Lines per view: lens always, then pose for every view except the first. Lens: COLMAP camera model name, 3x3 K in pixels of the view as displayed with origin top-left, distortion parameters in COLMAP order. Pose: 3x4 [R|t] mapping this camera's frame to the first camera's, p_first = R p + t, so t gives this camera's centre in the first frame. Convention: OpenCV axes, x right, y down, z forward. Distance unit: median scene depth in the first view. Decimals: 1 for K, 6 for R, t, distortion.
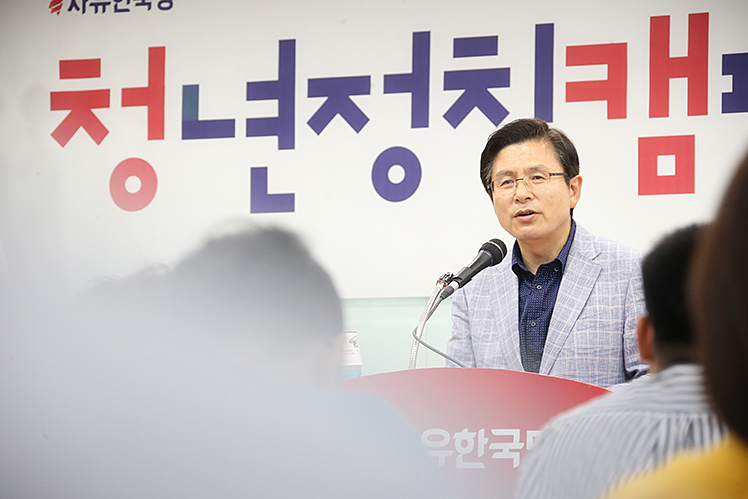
lens RADIAL K [[3754.0, 0, 359.2], [0, 3754.0, 250.6], [0, 0, 1]] dist [2.076530, -20.649225]
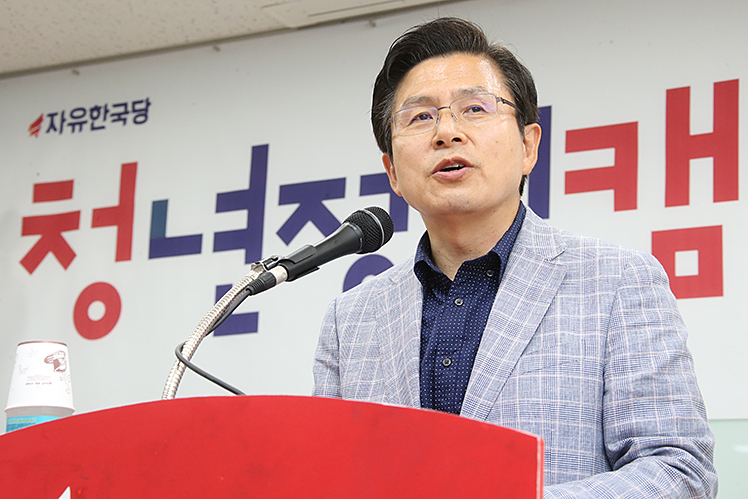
lens RADIAL K [[1815.7, 0, 365.5], [0, 1815.7, 249.0], [0, 0, 1]] dist [0.082045, 7.061070]
pose [[0.995368, 0.009633, -0.095651, 0.049421], [-0.024461, 0.987598, -0.155086, 0.036591], [0.092971, 0.156708, 0.983259, 0.603696]]
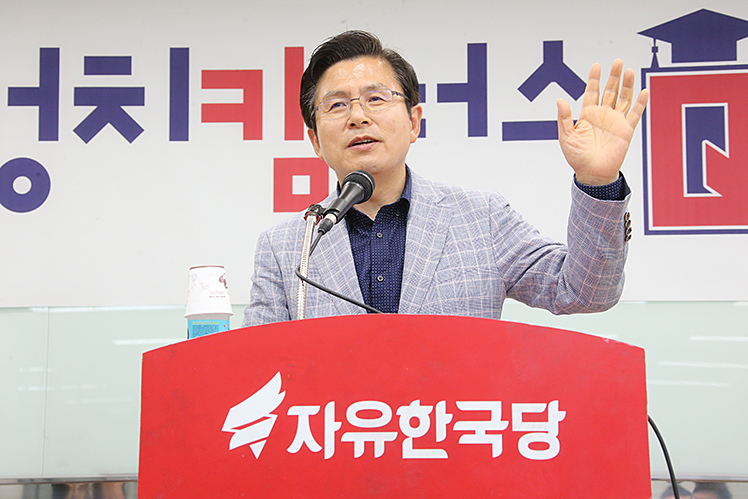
lens RADIAL K [[1680.1, 0, 371.7], [0, 1680.1, 266.2], [0, 0, 1]] dist [0.438250, 0.210575]
pose [[0.929371, 0.046356, 0.366225, -0.071691], [-0.019123, 0.996798, -0.077643, 0.036086], [-0.368652, 0.065155, 0.927281, 0.553556]]
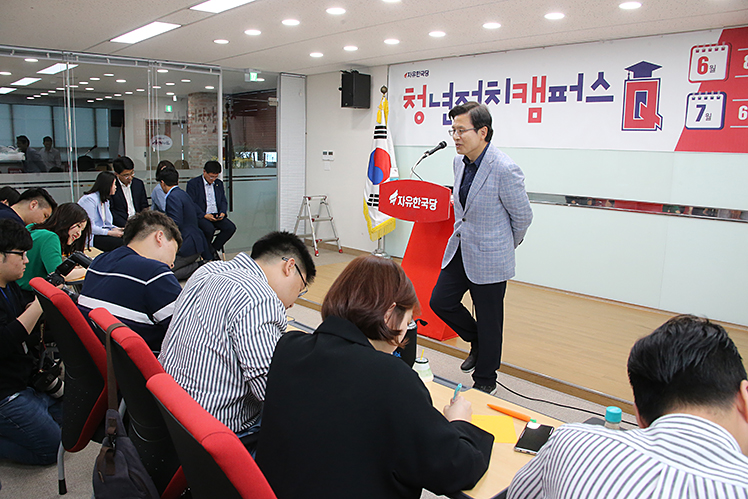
lens RADIAL K [[606.5, 0, 374.0], [0, 606.5, 249.5], [0, 0, 1]] dist [-0.139731, 0.112512]
pose [[0.932554, 0.075398, -0.353070, 0.152239], [0.004750, 0.975302, 0.220823, -0.023980], [0.361000, -0.207606, 0.909164, 0.351332]]
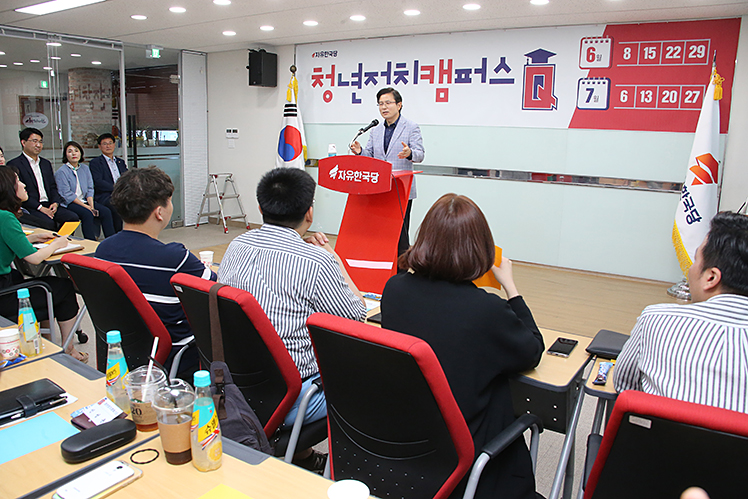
lens RADIAL K [[606.5, 0, 374.0], [0, 606.5, 249.5], [0, 0, 1]] dist [-0.139731, 0.112512]
pose [[0.990208, 0.047133, -0.131400, 0.100792], [-0.012095, 0.966705, 0.255607, -0.026028], [0.139072, -0.251515, 0.957810, 0.300765]]
